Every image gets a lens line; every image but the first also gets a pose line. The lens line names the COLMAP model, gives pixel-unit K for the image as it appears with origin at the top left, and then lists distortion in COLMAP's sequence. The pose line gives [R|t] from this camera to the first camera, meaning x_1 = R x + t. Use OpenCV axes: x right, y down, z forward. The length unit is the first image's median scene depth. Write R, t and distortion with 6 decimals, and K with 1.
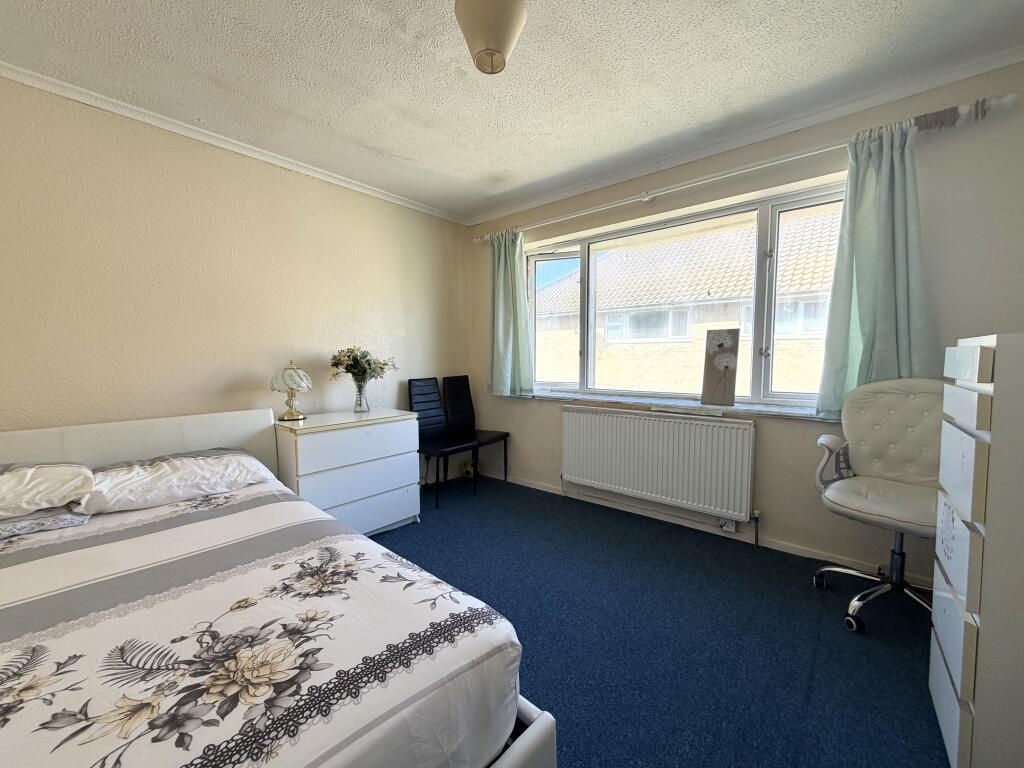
lens RADIAL K [[405.6, 0, 511.7], [0, 405.6, 382.0], [0, 0, 1]] dist [-0.002904, -0.000260]
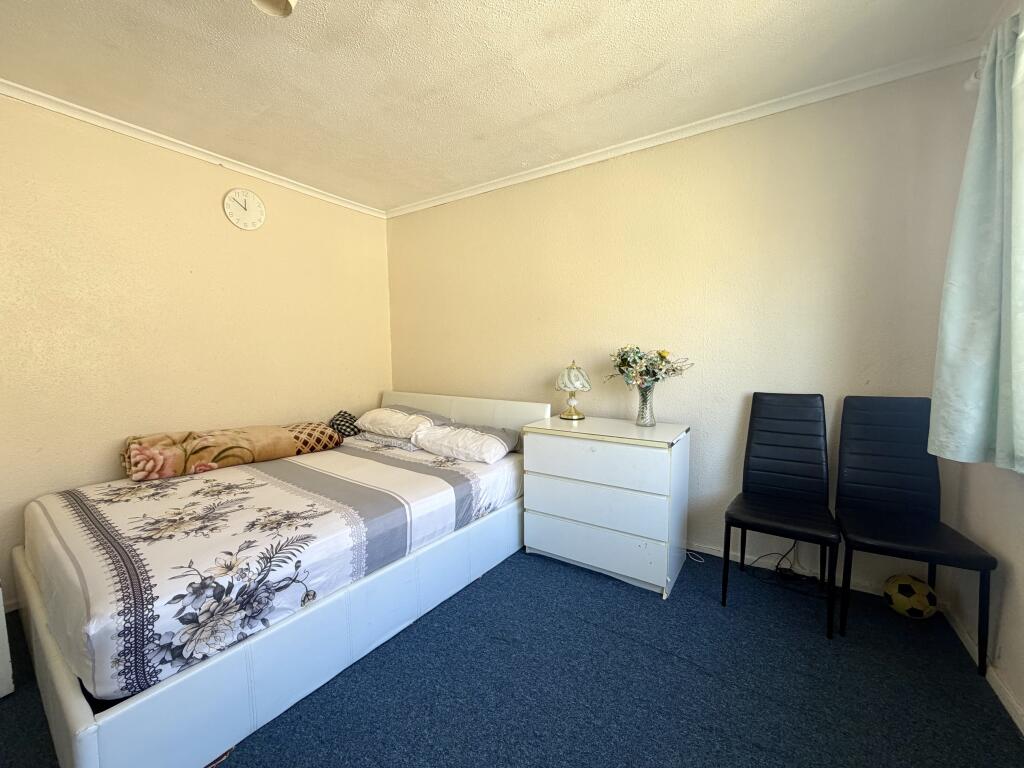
lens RADIAL K [[405.6, 0, 510.0], [0, 405.6, 383.4], [0, 0, 1]] dist [-0.002904, -0.000260]
pose [[0.124896, 0.082366, -0.988745, 0.918348], [-0.057180, 0.995489, 0.075706, -0.131141], [0.990521, 0.047081, 0.129042, 1.509326]]
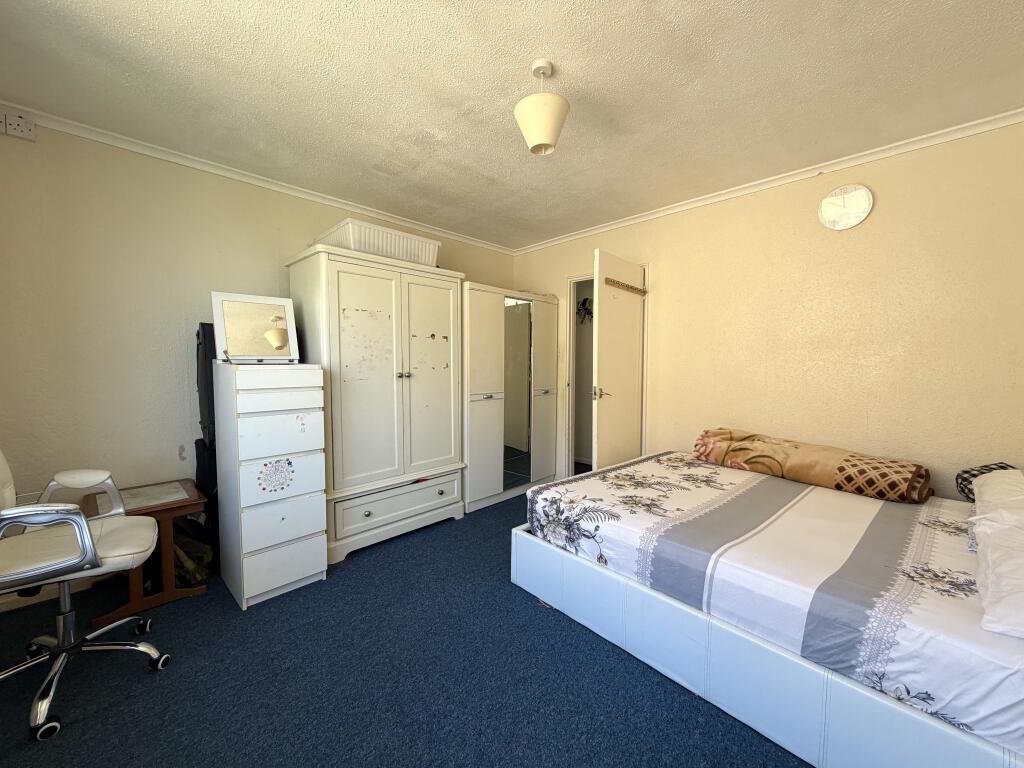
lens RADIAL K [[405.6, 0, 508.6], [0, 405.6, 384.2], [0, 0, 1]] dist [-0.002904, -0.000260]
pose [[-0.995793, -0.002125, 0.091609, -0.068864], [0.008574, 0.993184, 0.116237, -0.207147], [-0.091232, 0.116534, -0.988988, 2.551418]]
